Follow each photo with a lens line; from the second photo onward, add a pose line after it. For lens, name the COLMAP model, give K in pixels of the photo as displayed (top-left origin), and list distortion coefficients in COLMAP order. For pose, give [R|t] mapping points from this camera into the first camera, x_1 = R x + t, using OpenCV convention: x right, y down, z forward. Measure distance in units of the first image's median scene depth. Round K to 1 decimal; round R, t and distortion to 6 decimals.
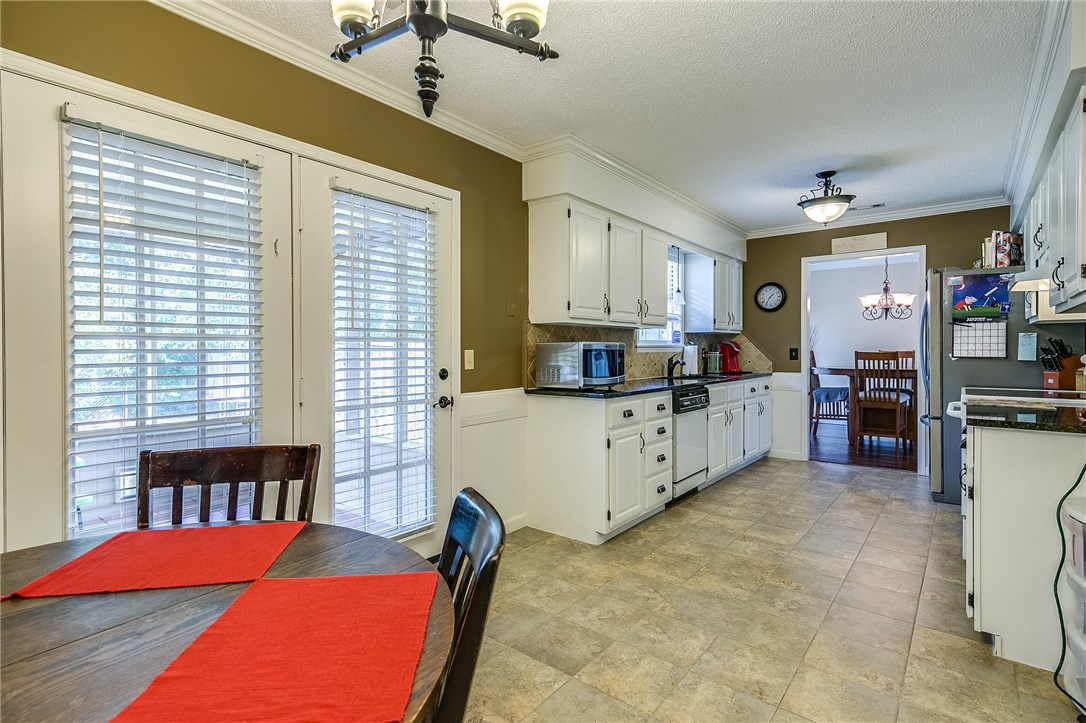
lens RADIAL K [[529.0, 0, 537.8], [0, 529.0, 354.8], [0, 0, 1]] dist [0.011752, -0.003015]
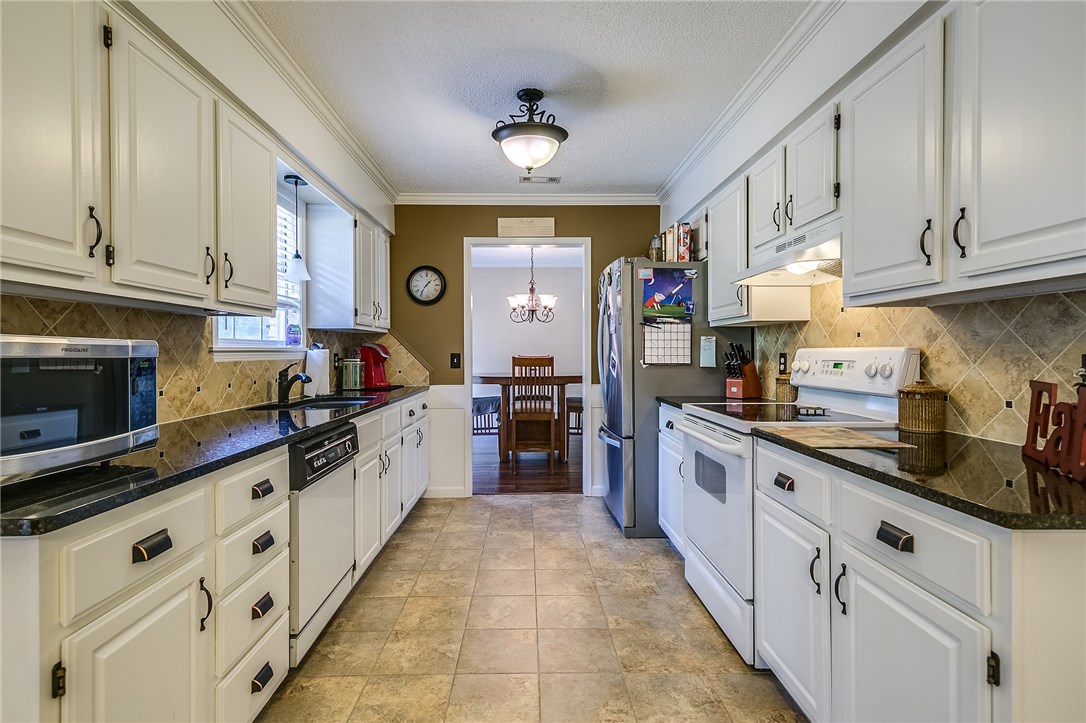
lens RADIAL K [[529.0, 0, 538.9], [0, 529.0, 354.5], [0, 0, 1]] dist [0.011752, -0.003015]
pose [[0.766696, -0.002072, 0.642007, 0.095478], [0.008141, 0.999946, -0.006496, -0.005471], [-0.641959, 0.010207, 0.766671, 0.387779]]
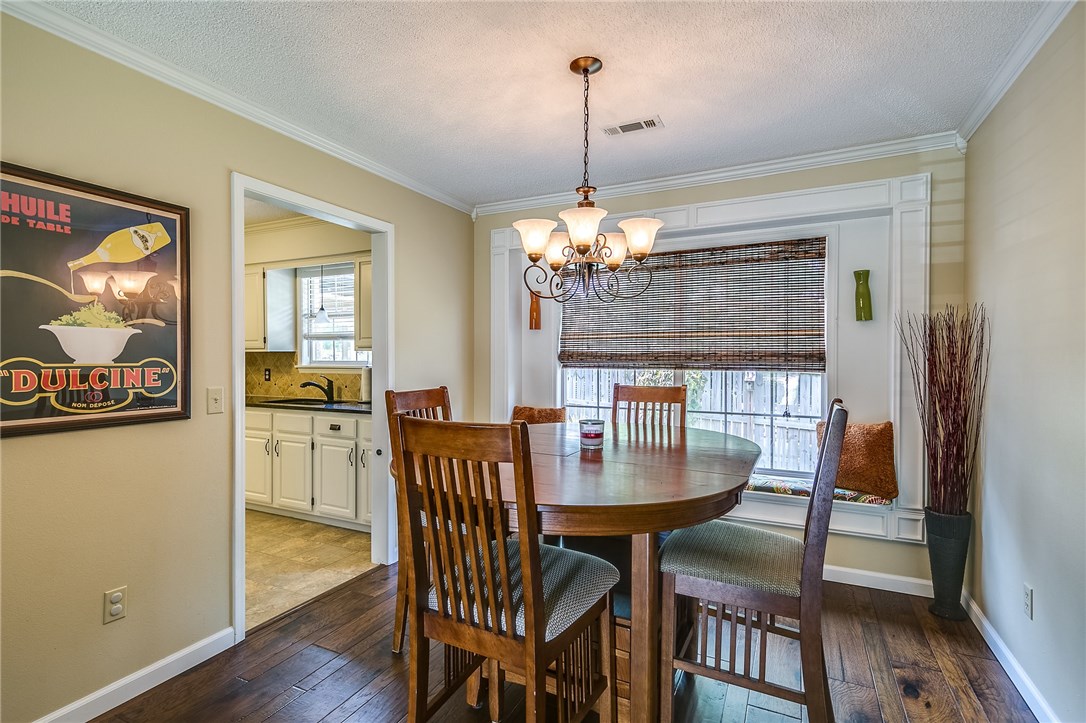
lens RADIAL K [[529.0, 0, 541.5], [0, 529.0, 360.9], [0, 0, 1]] dist [0.011752, -0.003015]
pose [[0.210668, 0.013921, -0.977458, 1.263782], [-0.009853, 0.999878, 0.012117, -0.043755], [0.977508, 0.007078, 0.210780, 1.192536]]
